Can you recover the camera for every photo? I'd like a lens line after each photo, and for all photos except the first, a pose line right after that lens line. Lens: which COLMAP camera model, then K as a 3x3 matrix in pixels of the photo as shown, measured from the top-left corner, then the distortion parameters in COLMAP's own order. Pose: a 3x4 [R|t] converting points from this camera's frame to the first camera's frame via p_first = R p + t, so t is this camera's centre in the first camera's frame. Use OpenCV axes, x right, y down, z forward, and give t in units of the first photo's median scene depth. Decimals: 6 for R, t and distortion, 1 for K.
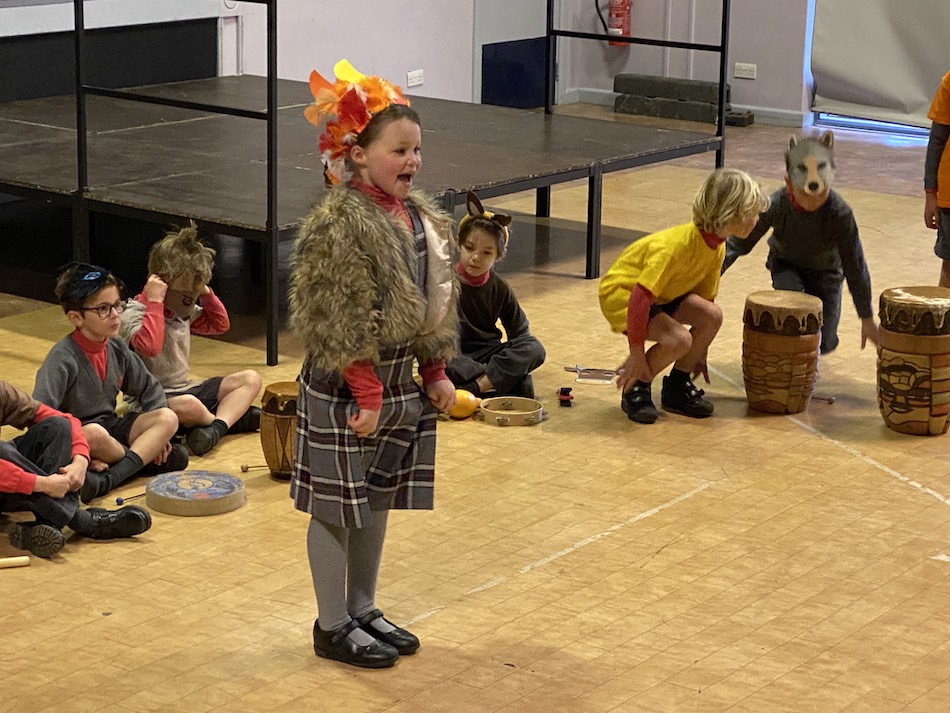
lens RADIAL K [[2198.0, 0, 475.0], [0, 2198.0, 356.5], [0, 0, 1]] dist [0.127748, 0.336391]
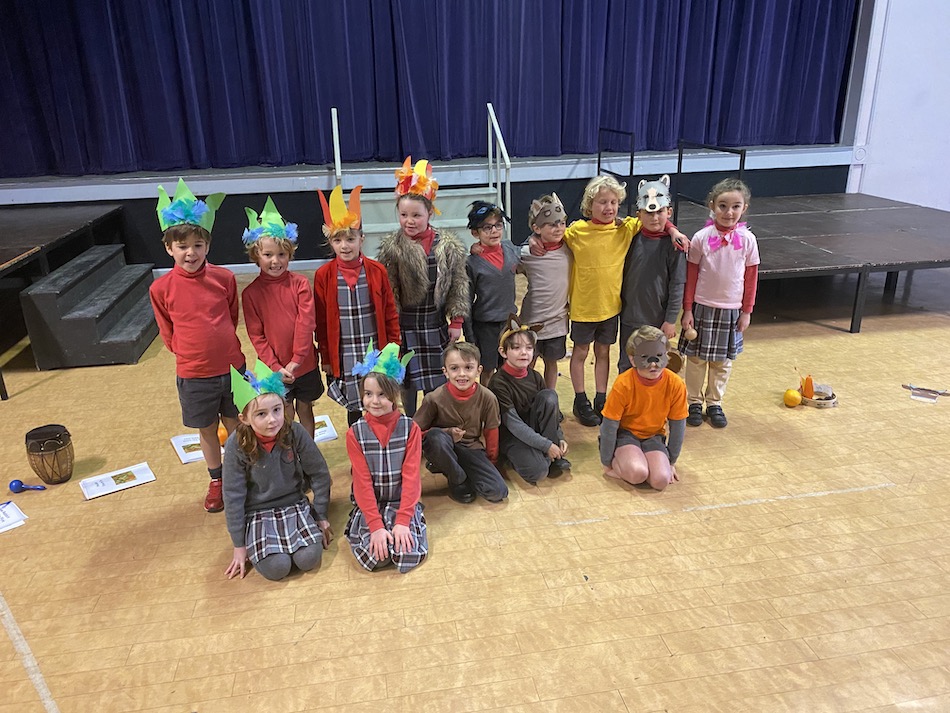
lens RADIAL K [[724.0, 0, 475.0], [0, 724.0, 356.5], [0, 0, 1]] dist [0.051513, -0.001877]
pose [[0.730340, 0.202113, -0.652498, 0.200646], [-0.131500, 0.978957, 0.156047, -0.066091], [0.670307, -0.028164, 0.741550, 0.418375]]
